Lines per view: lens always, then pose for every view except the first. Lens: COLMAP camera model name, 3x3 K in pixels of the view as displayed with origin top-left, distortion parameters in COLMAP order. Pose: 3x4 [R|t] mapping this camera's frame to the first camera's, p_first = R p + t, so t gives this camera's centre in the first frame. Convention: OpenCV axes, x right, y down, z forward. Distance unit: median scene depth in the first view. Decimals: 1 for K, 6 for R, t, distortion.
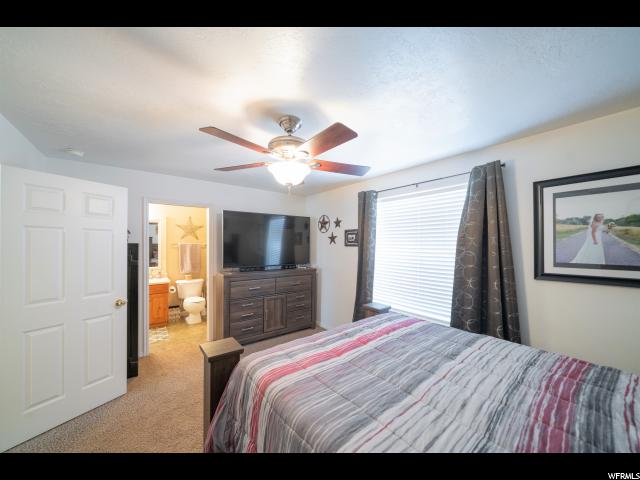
lens RADIAL K [[226.7, 0, 323.8], [0, 226.7, 245.0], [0, 0, 1]] dist [-0.002000, 0.000130]
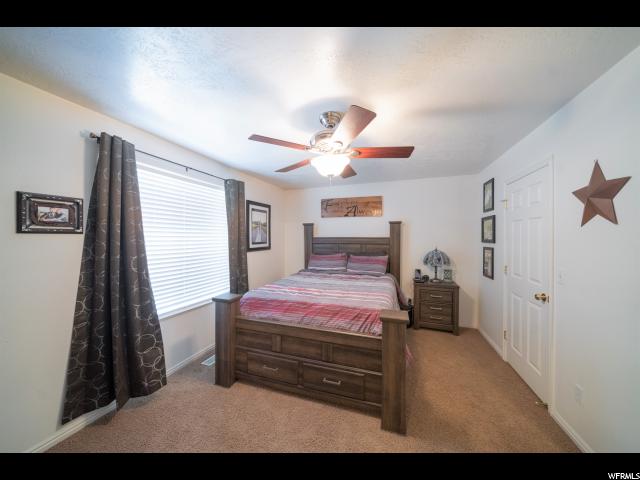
lens RADIAL K [[226.7, 0, 321.2], [0, 226.7, 238.4], [0, 0, 1]] dist [-0.002000, 0.000130]
pose [[-0.514591, -0.013280, 0.857333, -0.819507], [-0.007713, 0.999911, 0.010859, 0.009521], [-0.857401, -0.001025, -0.514648, 1.197658]]
